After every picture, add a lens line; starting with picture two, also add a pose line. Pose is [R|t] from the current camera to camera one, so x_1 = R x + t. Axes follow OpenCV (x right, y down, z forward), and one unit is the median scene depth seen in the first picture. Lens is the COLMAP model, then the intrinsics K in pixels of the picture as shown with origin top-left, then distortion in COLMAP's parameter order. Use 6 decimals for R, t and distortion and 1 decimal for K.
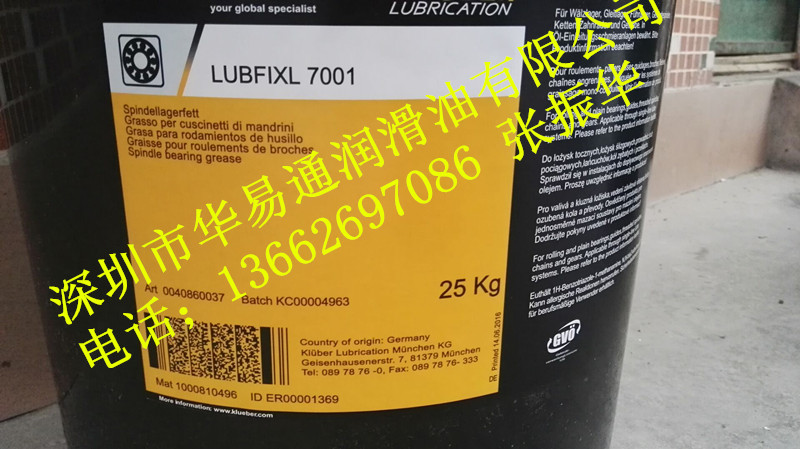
lens RADIAL K [[683.5, 0, 400.0], [0, 683.5, 224.5], [0, 0, 1]] dist [0.086649, -0.189361]
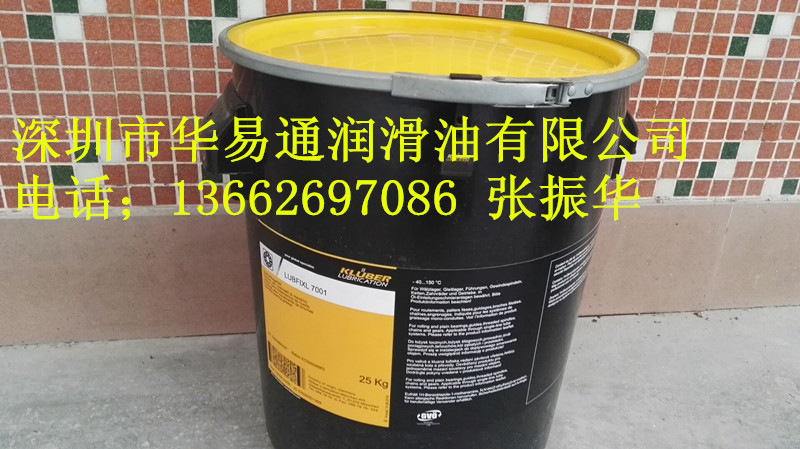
lens RADIAL K [[683.5, 0, 400.0], [0, 683.5, 224.5], [0, 0, 1]] dist [0.086649, -0.189361]
pose [[0.830243, 0.271809, -0.486638, 1.106938], [-0.197347, 0.959836, 0.199421, -0.852873], [0.521297, -0.069531, 0.850538, -0.827686]]
